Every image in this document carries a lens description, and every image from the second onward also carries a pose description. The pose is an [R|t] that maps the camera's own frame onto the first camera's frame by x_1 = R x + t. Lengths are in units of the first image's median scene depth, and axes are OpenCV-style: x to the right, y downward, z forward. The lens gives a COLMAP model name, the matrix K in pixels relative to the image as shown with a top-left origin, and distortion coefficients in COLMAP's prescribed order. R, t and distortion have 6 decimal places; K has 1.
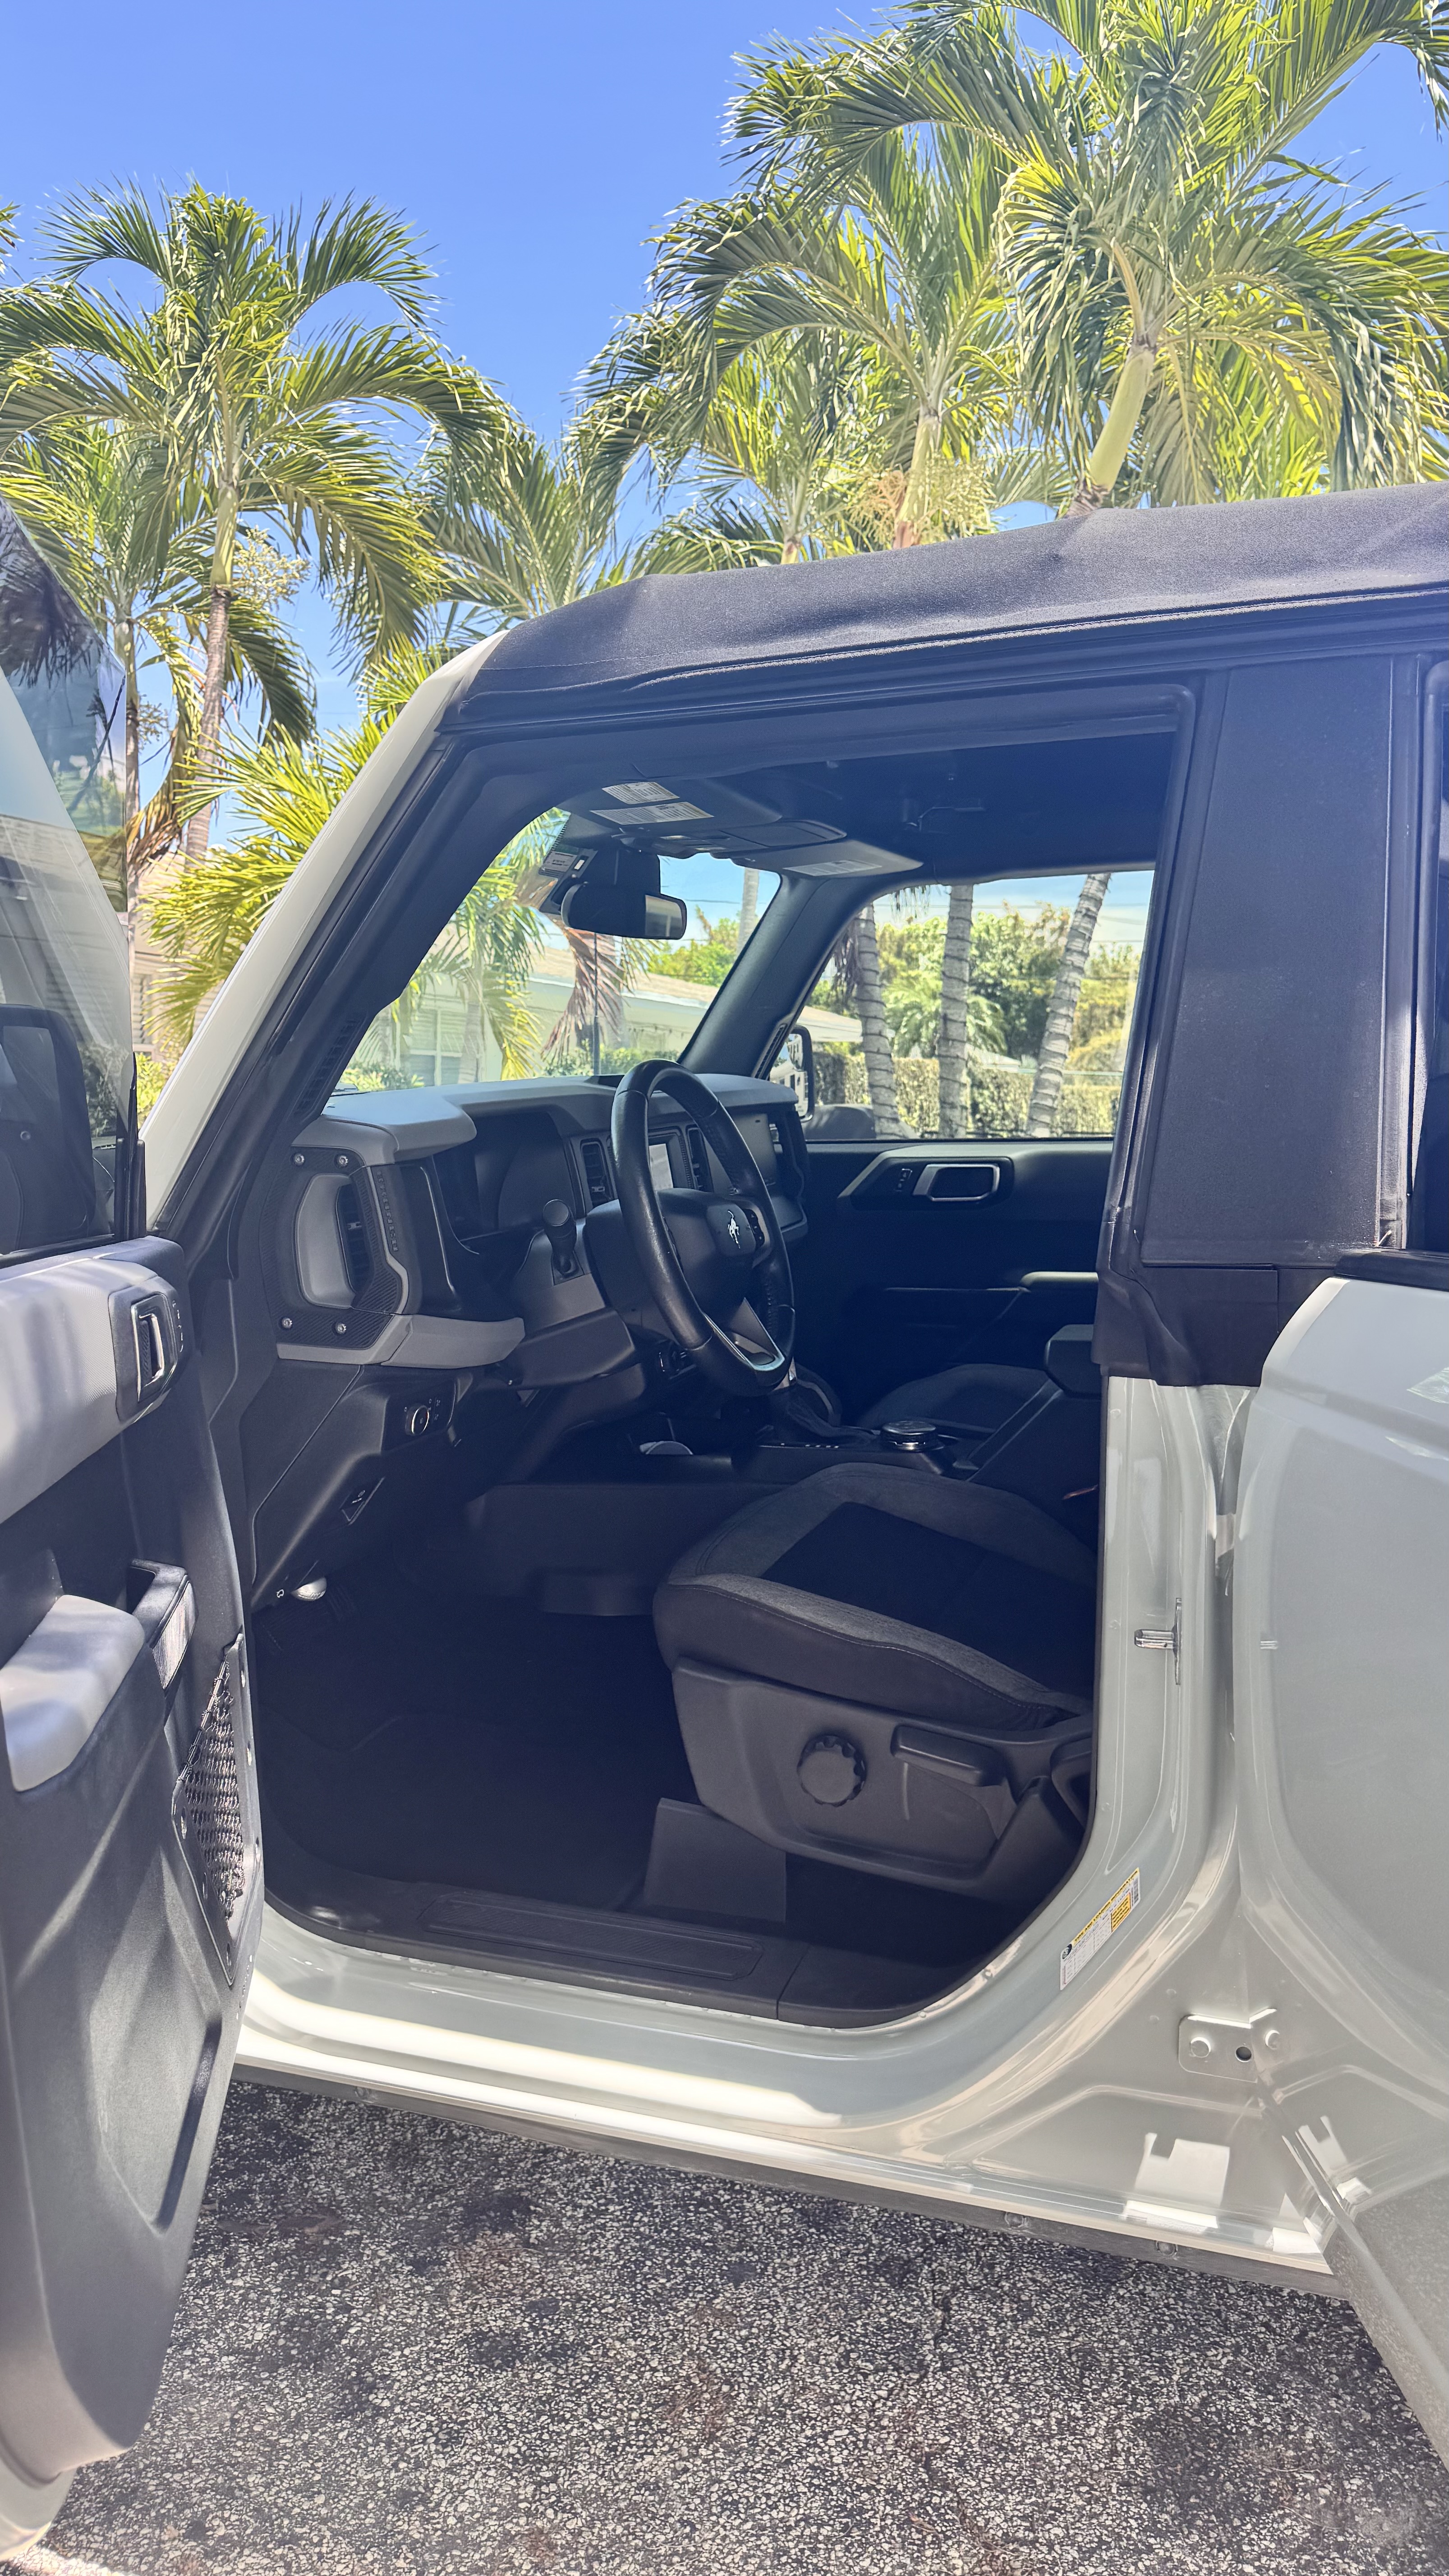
lens RADIAL K [[1856.6, 0, 735.7], [0, 1856.6, 1291.3], [0, 0, 1]] dist [0.032277, -0.045956]
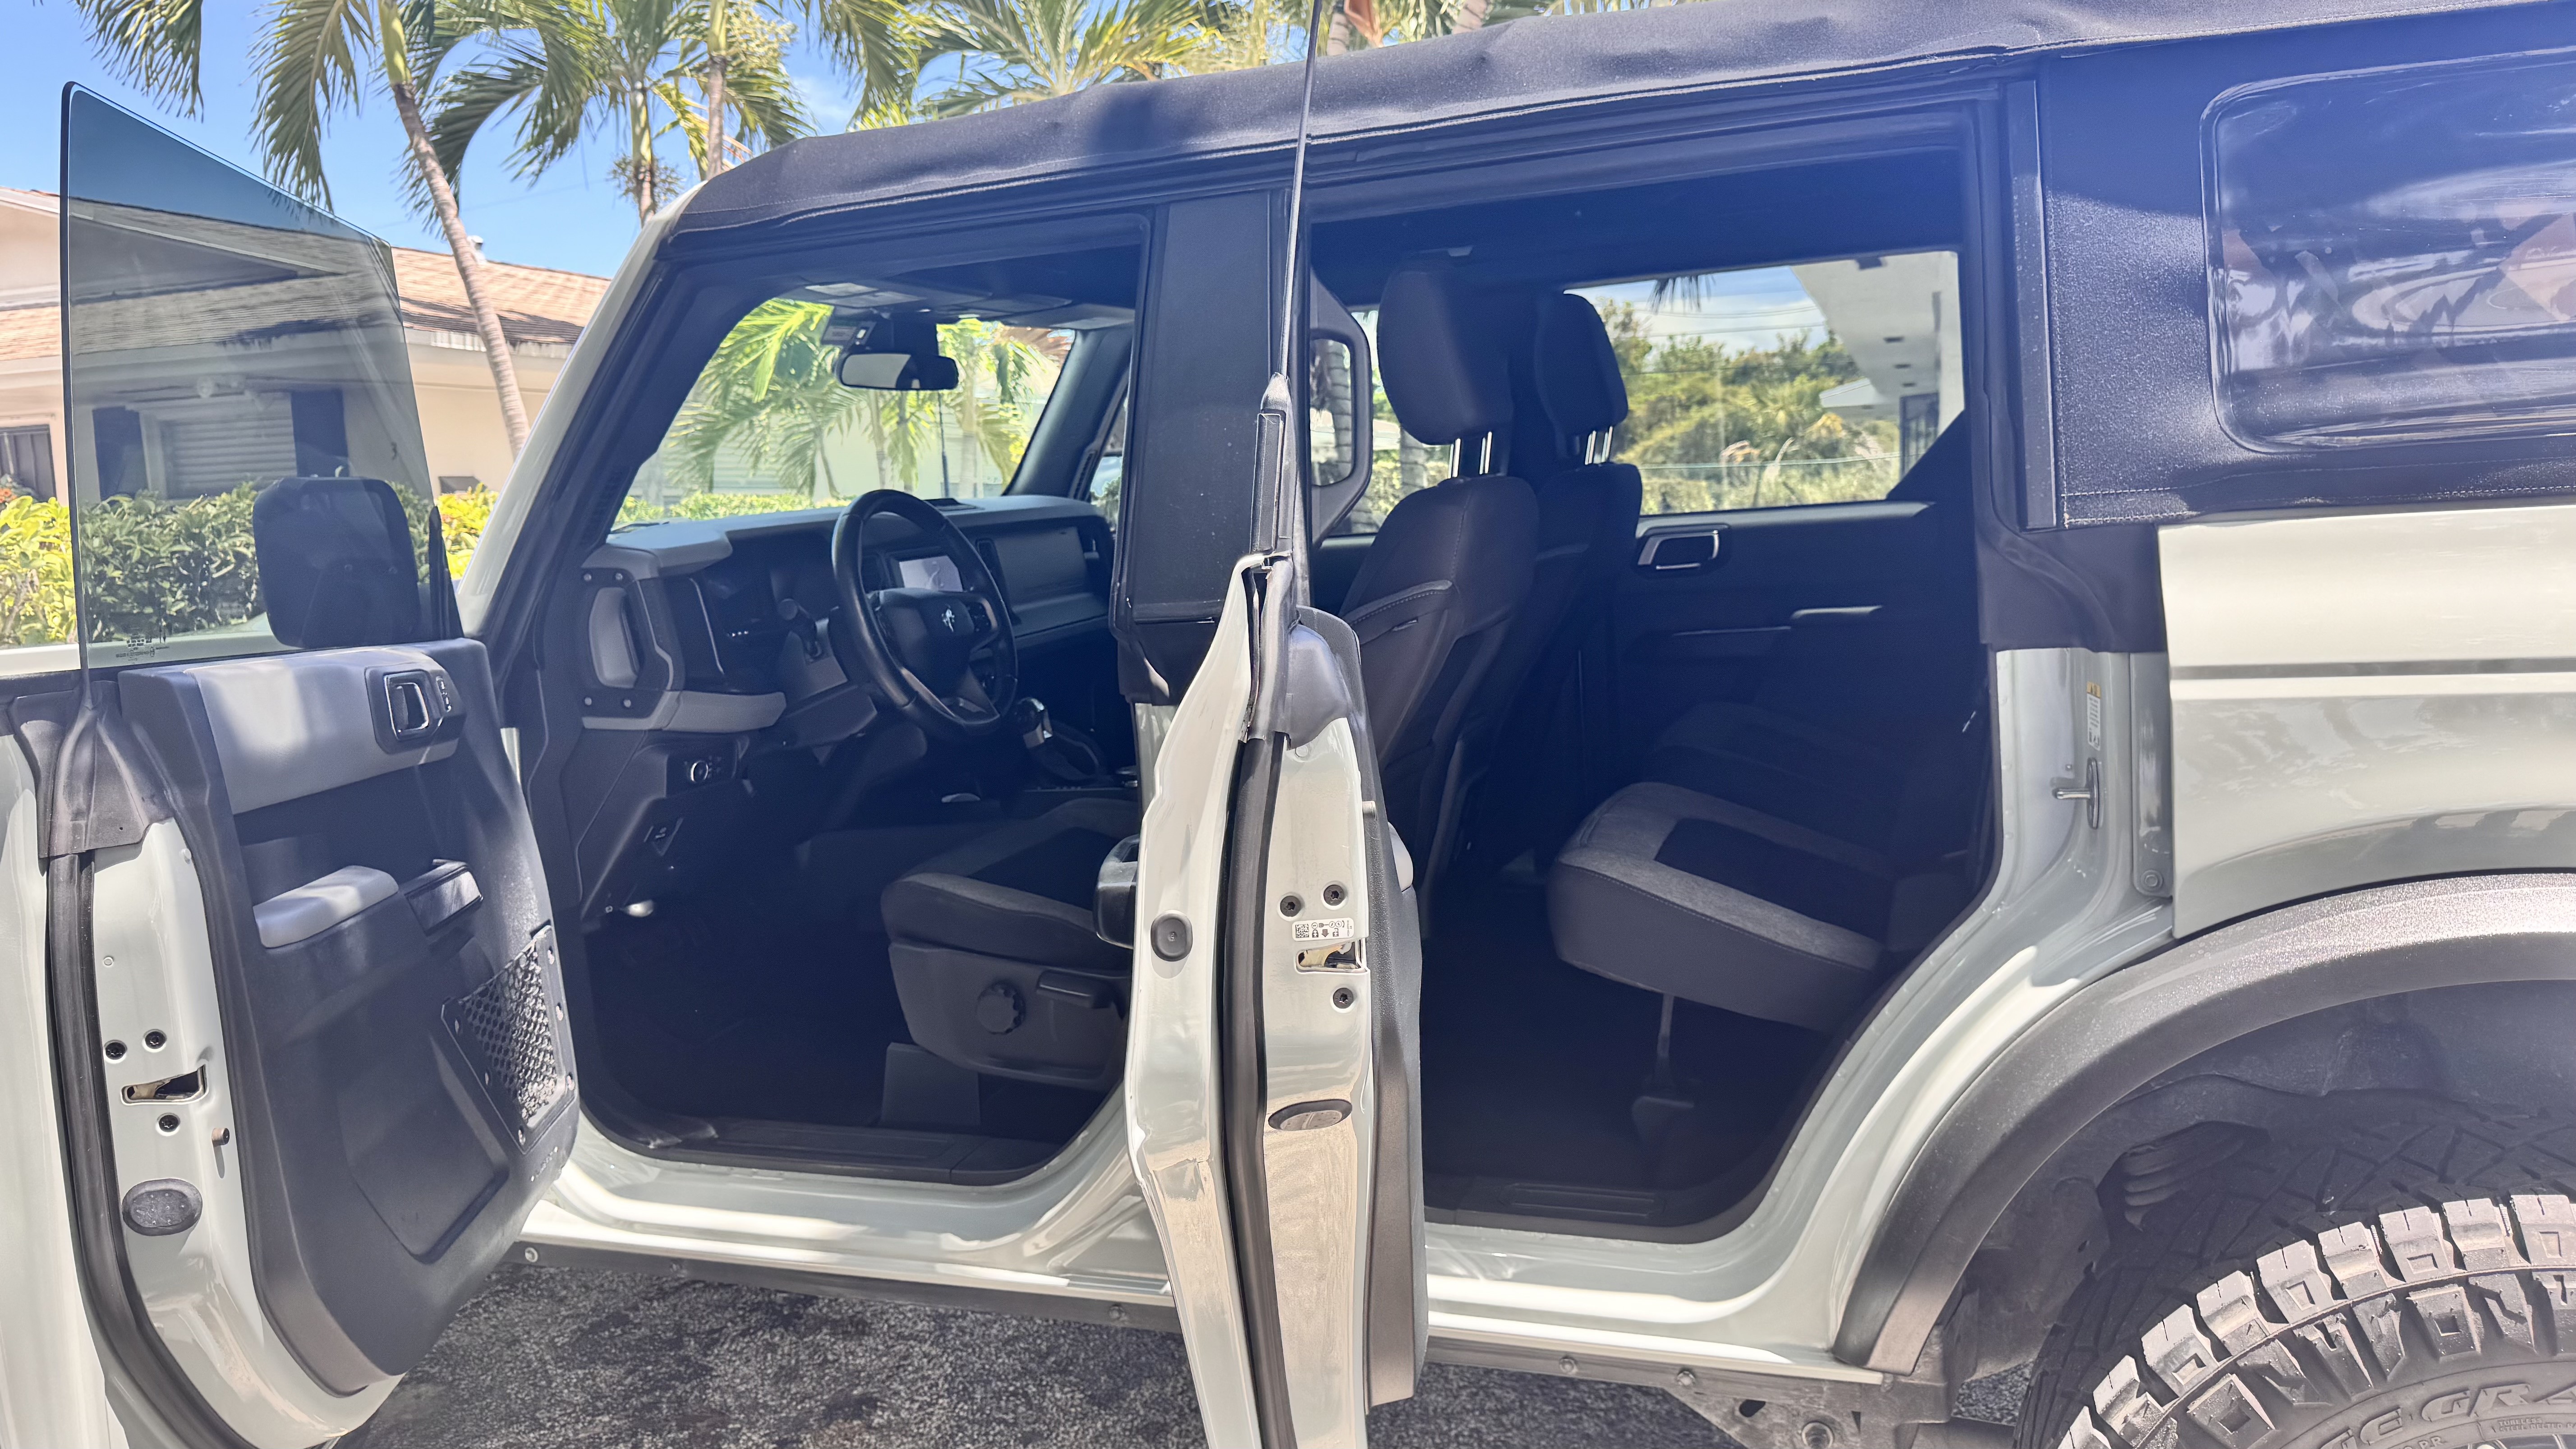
lens RADIAL K [[1856.6, 0, 1266.8], [0, 1856.6, 727.2], [0, 0, 1]] dist [0.032277, -0.045956]
pose [[0.998220, -0.052387, -0.028518, 0.269452], [0.052697, 0.998558, 0.010219, 0.045236], [0.027942, -0.011704, 0.999541, -0.313127]]
